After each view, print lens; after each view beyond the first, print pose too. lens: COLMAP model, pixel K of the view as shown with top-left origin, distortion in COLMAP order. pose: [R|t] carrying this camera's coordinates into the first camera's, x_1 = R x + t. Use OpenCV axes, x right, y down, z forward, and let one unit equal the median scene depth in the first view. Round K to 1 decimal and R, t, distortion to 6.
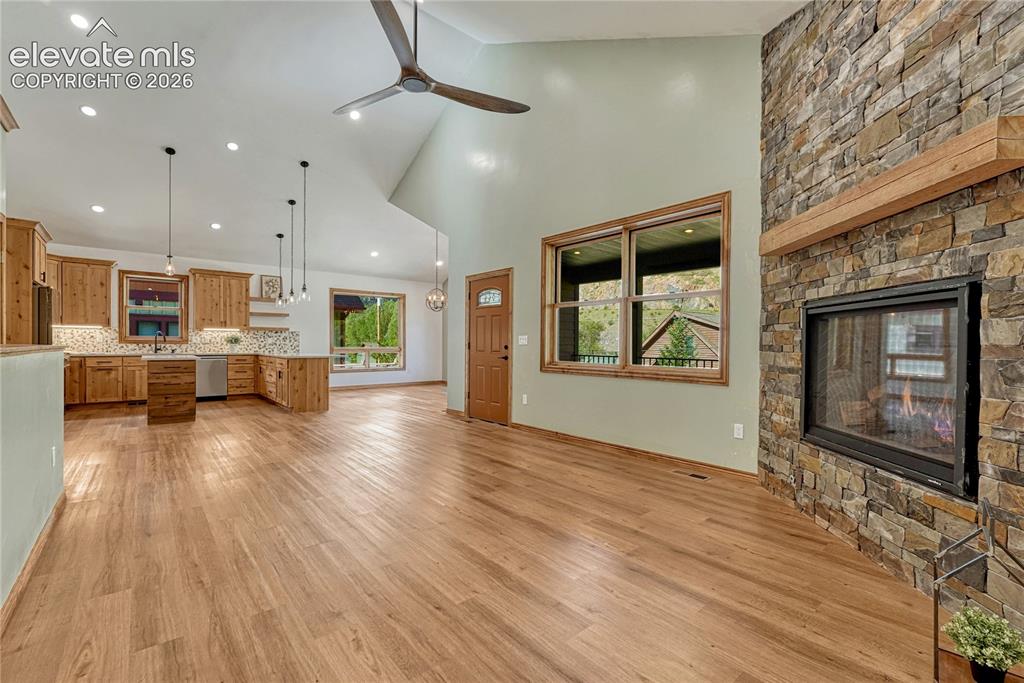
lens RADIAL K [[441.8, 0, 508.0], [0, 441.8, 348.1], [0, 0, 1]] dist [-0.014090, 0.000329]
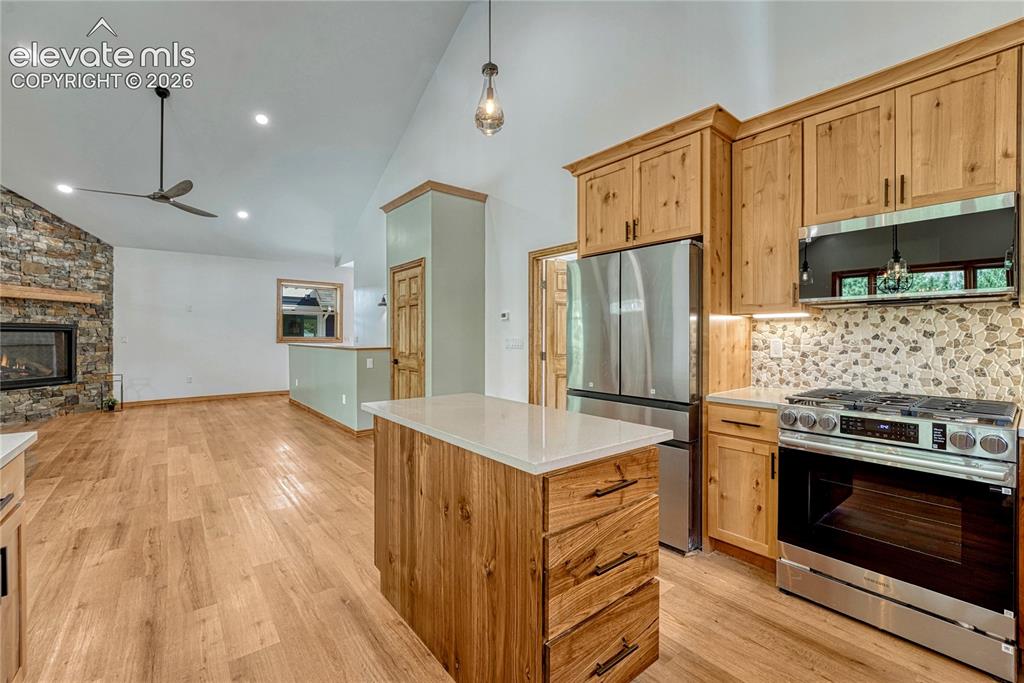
lens RADIAL K [[430.7, 0, 507.6], [0, 430.7, 337.1], [0, 0, 1]] dist [-0.020896, 0.004942]
pose [[-0.999703, -0.007606, 0.023172, -0.598079], [-0.007364, 0.999917, 0.010536, -0.026277], [-0.023250, 0.010362, -0.999676, 0.969934]]
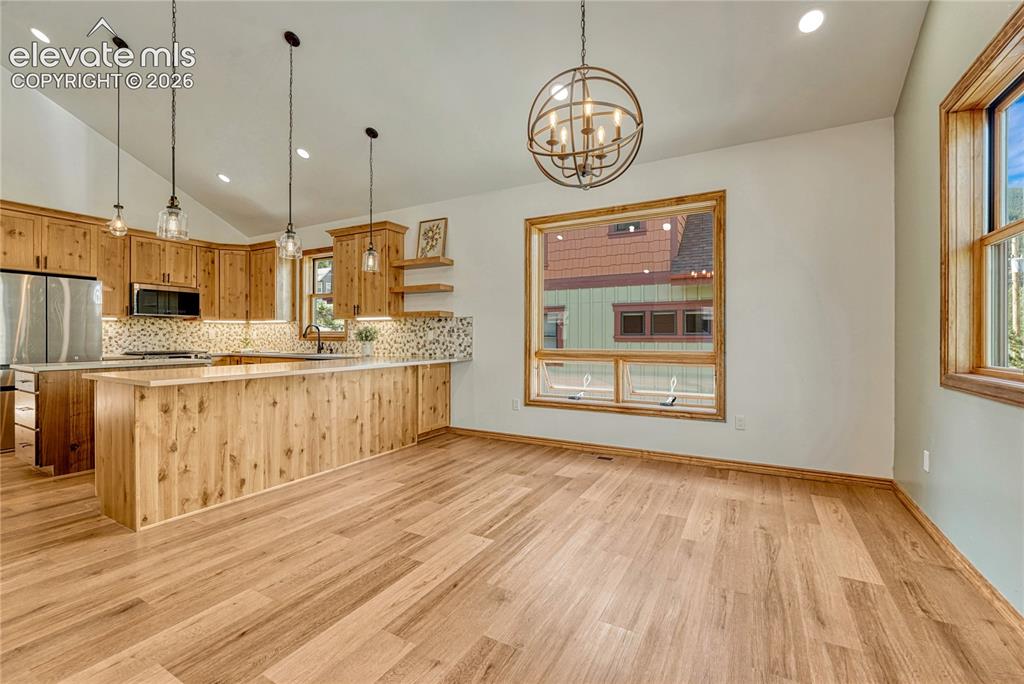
lens RADIAL K [[430.7, 0, 507.6], [0, 430.7, 337.6], [0, 0, 1]] dist [-0.020896, 0.004942]
pose [[0.361815, -0.002786, -0.932246, 0.007653], [-0.007000, 0.999959, -0.005706, -0.012969], [0.932224, 0.008590, 0.361781, 0.987310]]
